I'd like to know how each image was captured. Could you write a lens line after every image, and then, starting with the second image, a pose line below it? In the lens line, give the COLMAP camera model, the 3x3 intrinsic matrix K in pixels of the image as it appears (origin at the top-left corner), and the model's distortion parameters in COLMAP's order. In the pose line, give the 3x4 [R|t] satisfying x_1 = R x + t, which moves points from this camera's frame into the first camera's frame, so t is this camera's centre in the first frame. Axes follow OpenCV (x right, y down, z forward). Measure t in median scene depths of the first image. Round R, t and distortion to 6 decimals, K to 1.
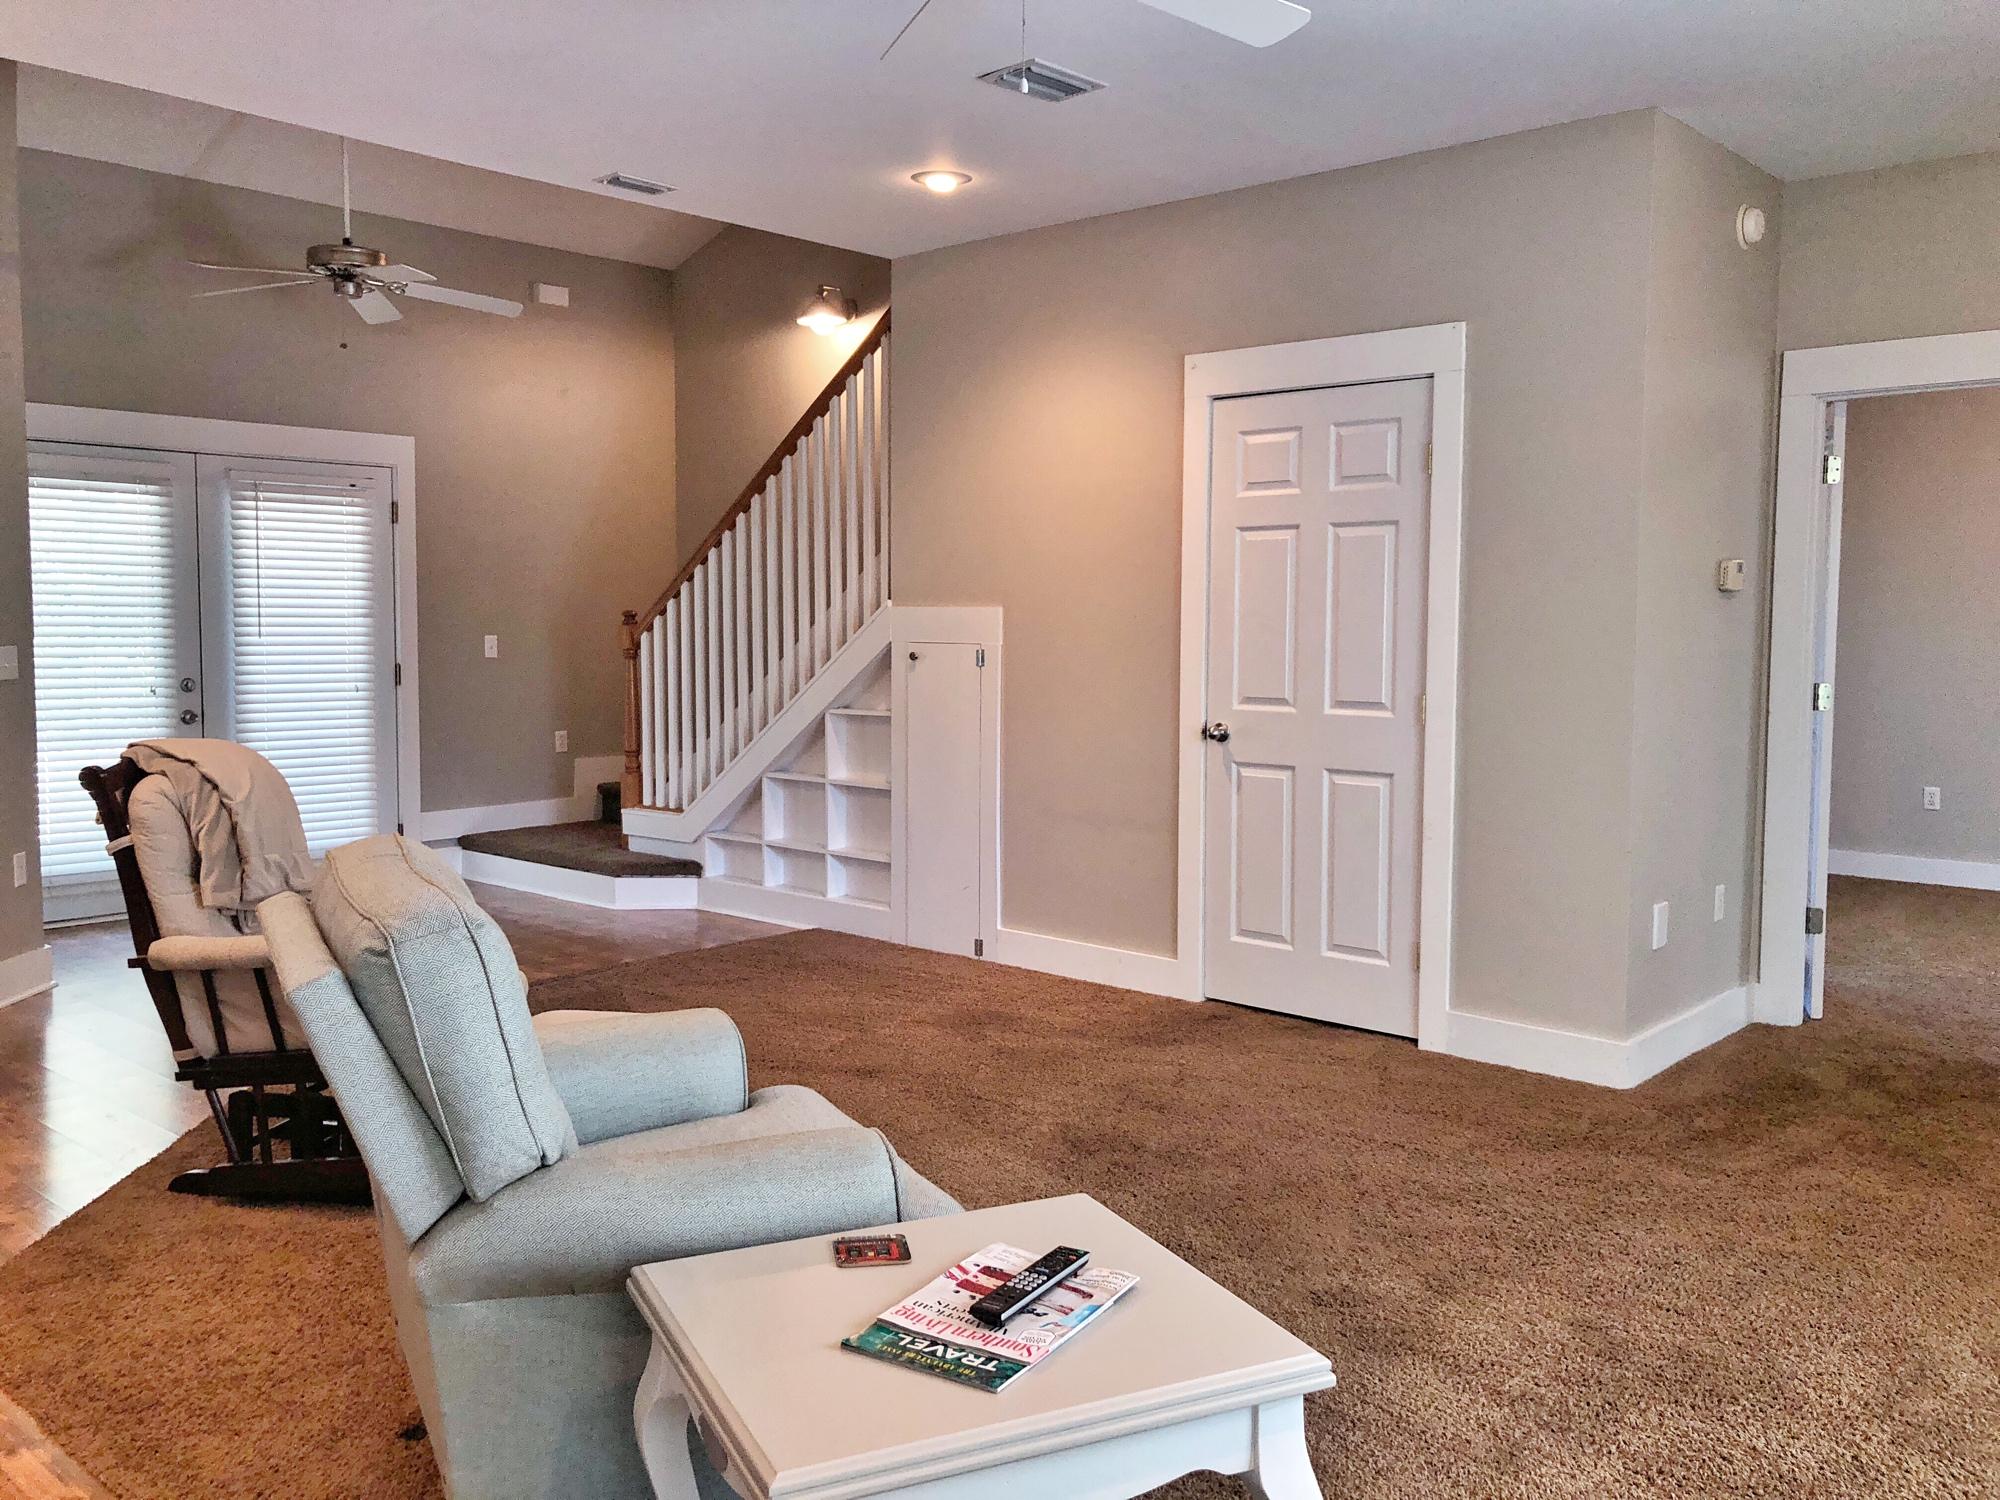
lens RADIAL K [[1640.0, 0, 987.3], [0, 1640.0, 723.8], [0, 0, 1]] dist [0.015239, 0.007998]
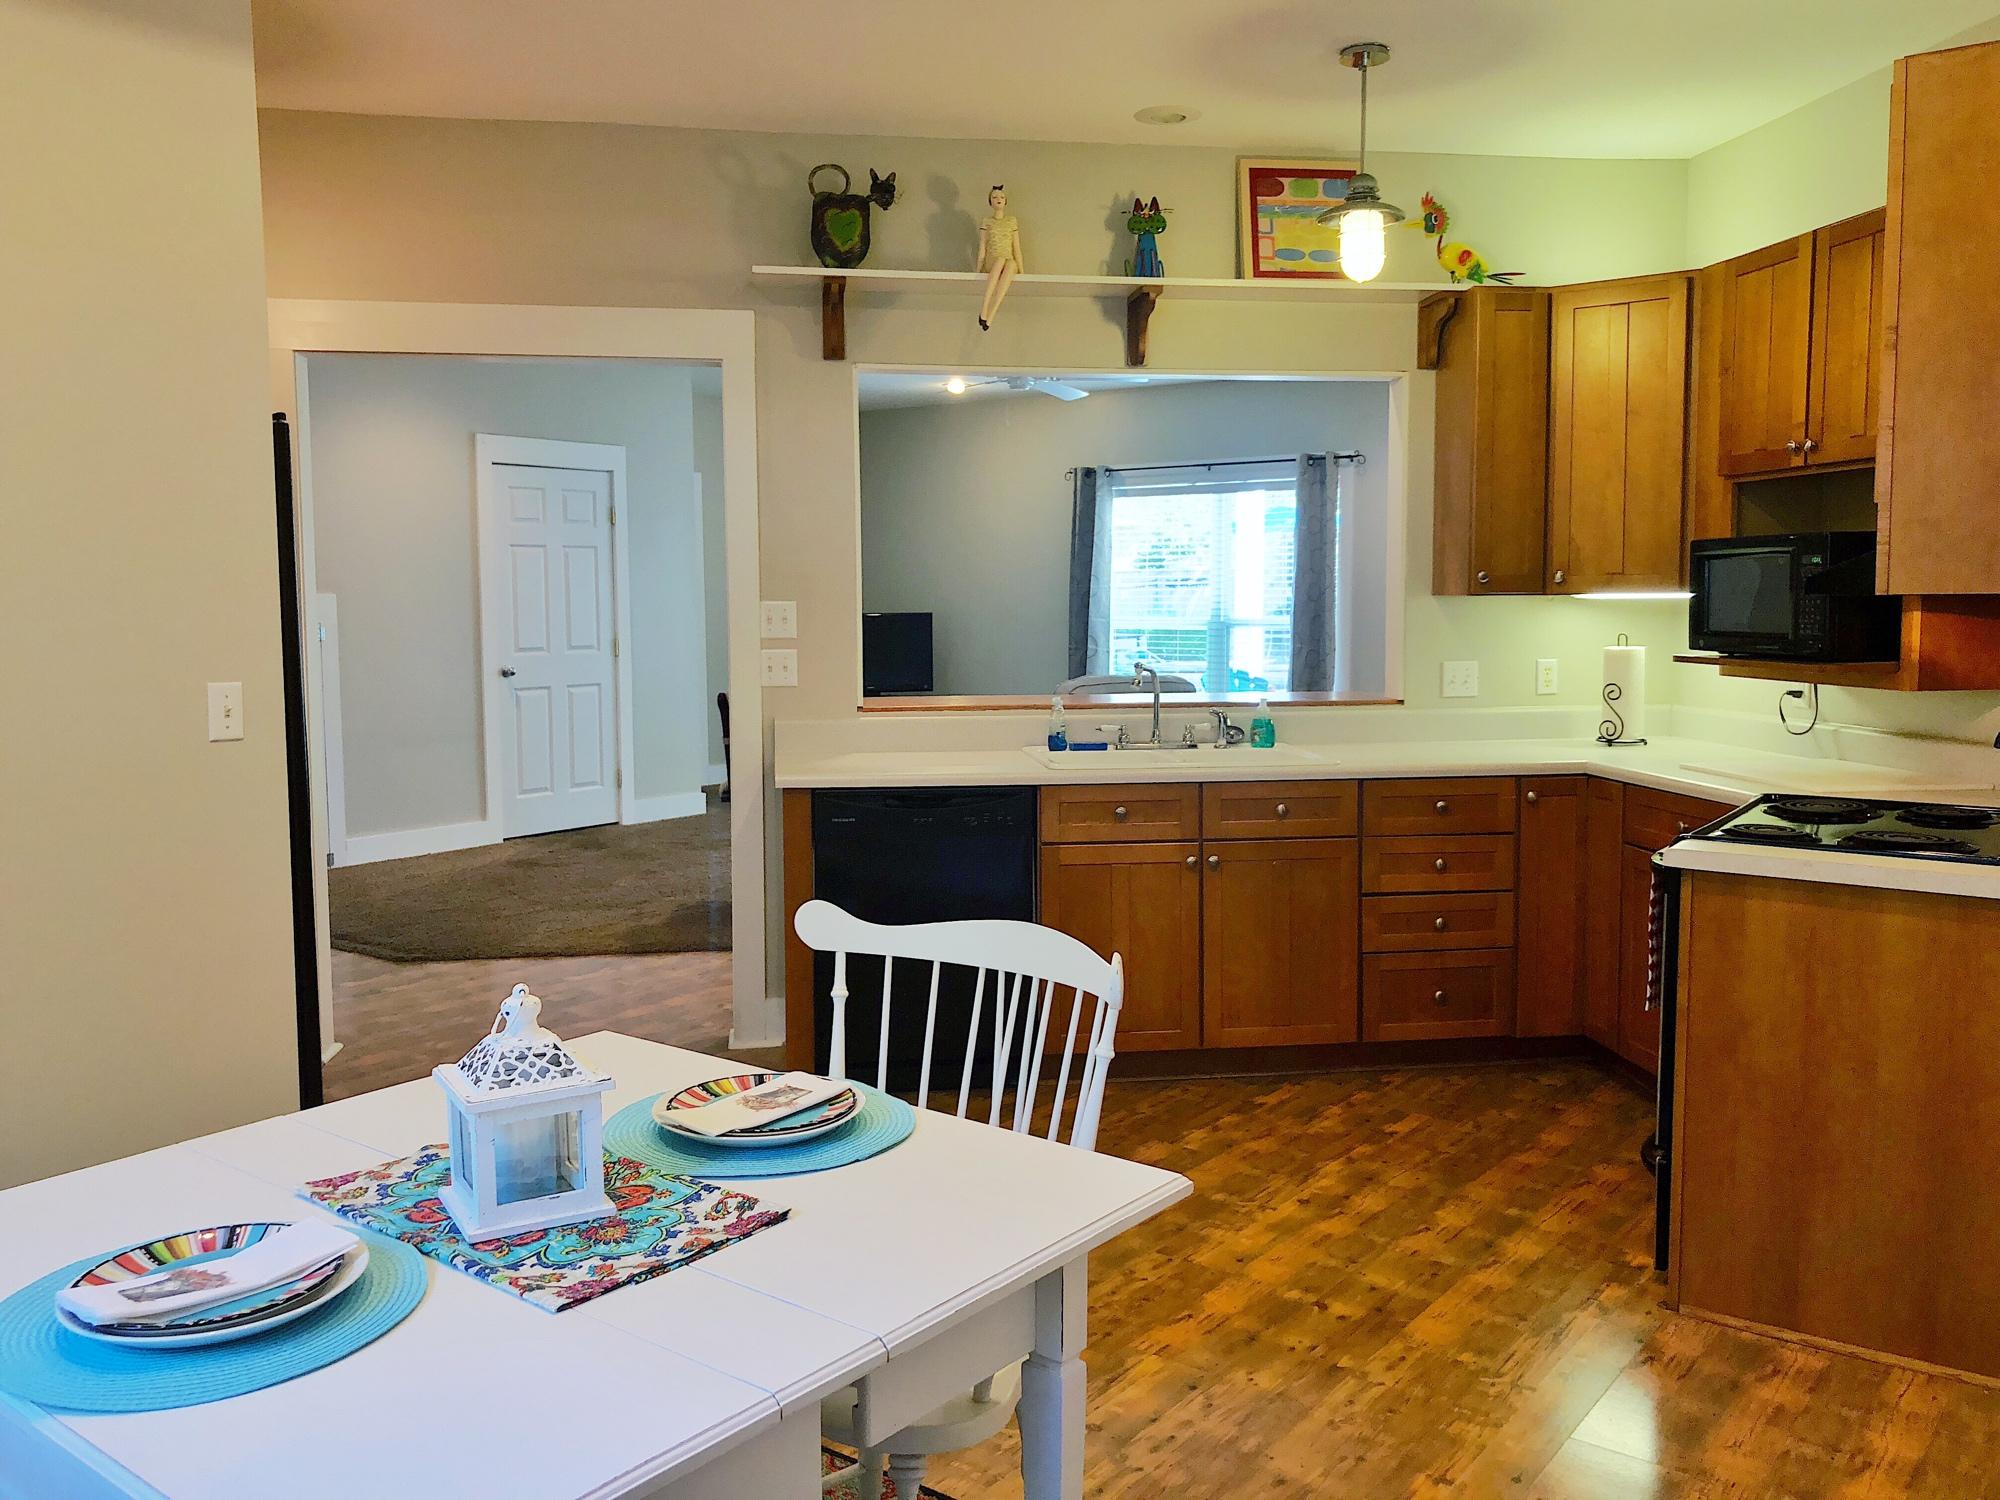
lens RADIAL K [[1640.0, 0, 1001.3], [0, 1640.0, 747.1], [0, 0, 1]] dist [0.015239, 0.007998]
pose [[-0.084114, -0.102148, 0.991207, -1.294101], [0.070167, 0.991655, 0.108148, -0.052819], [-0.993983, 0.078647, -0.076244, 0.554434]]
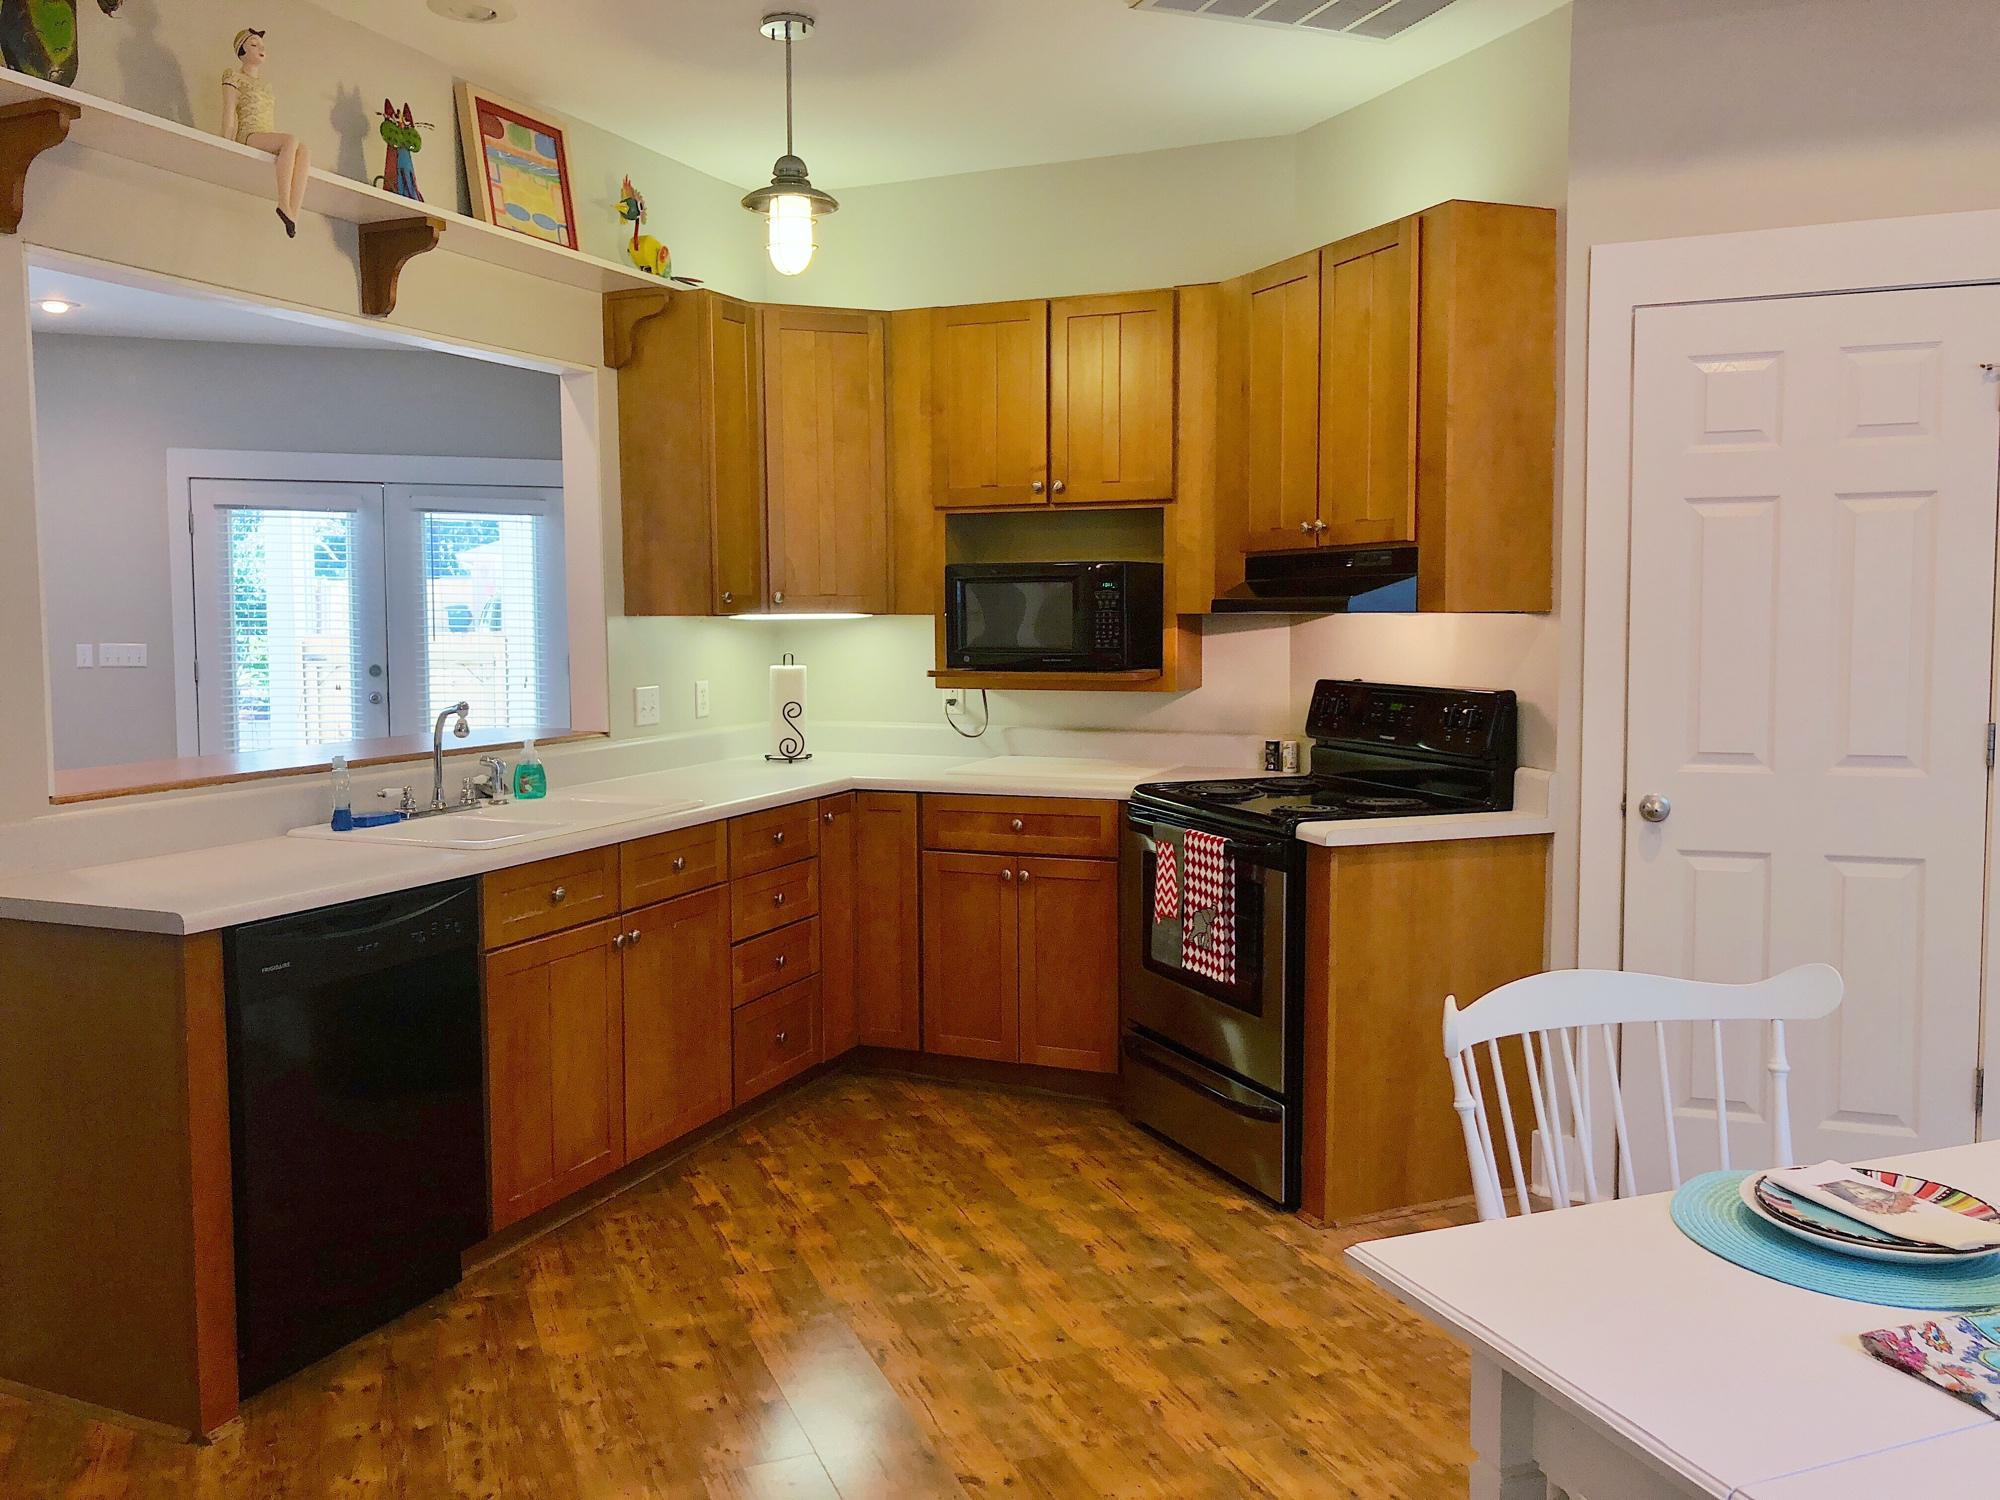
lens RADIAL K [[1640.0, 0, 1013.5], [0, 1640.0, 739.4], [0, 0, 1]] dist [0.015239, 0.007998]
pose [[-0.893608, -0.041031, 0.446969, -0.990970], [0.027503, 0.988936, 0.145770, -0.072626], [-0.448005, 0.142554, -0.882593, 0.859220]]
